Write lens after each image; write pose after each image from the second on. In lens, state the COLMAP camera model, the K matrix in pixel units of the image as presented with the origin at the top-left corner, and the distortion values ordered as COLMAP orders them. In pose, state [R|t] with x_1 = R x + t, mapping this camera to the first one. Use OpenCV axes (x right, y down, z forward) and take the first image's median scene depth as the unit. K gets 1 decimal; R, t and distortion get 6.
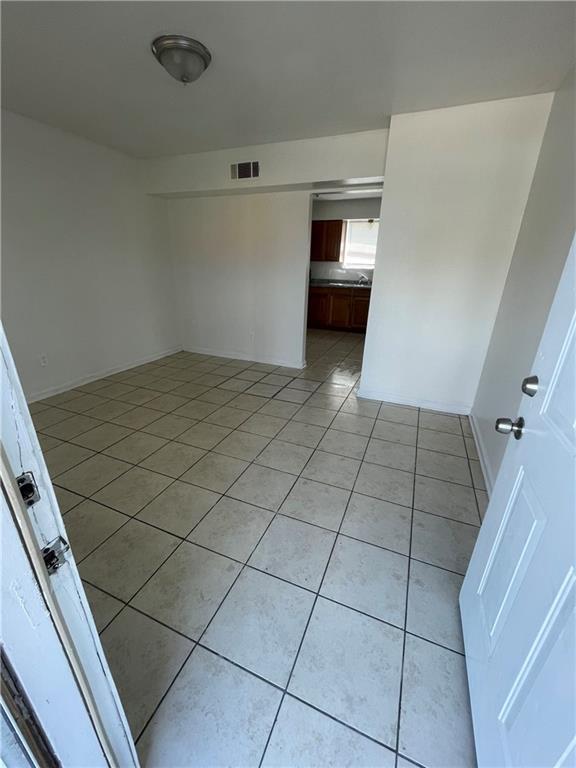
lens RADIAL K [[312.2, 0, 287.5], [0, 312.2, 379.8], [0, 0, 1]] dist [-0.003009, -0.000195]
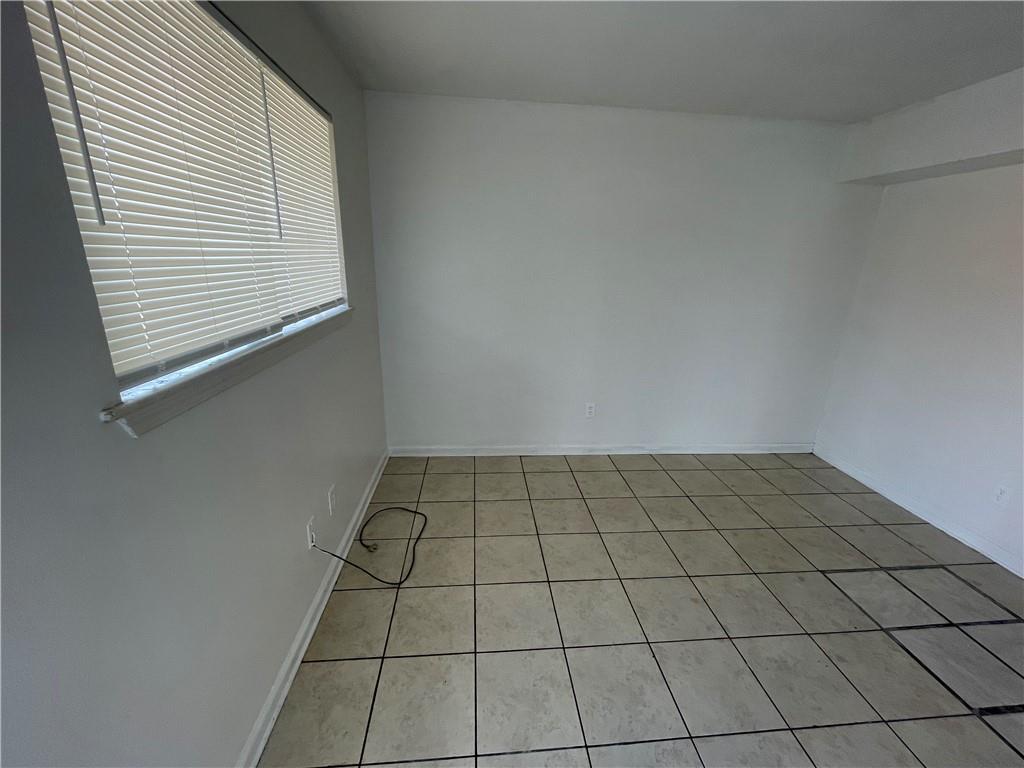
lens RADIAL K [[416.2, 0, 510.1], [0, 416.2, 382.7], [0, 0, 1]] dist [-0.003009, -0.000195]
pose [[0.465114, 0.256419, -0.847300, 0.002950], [-0.337351, 0.936248, 0.098153, -0.154669], [0.818452, 0.240185, 0.521965, 0.247306]]
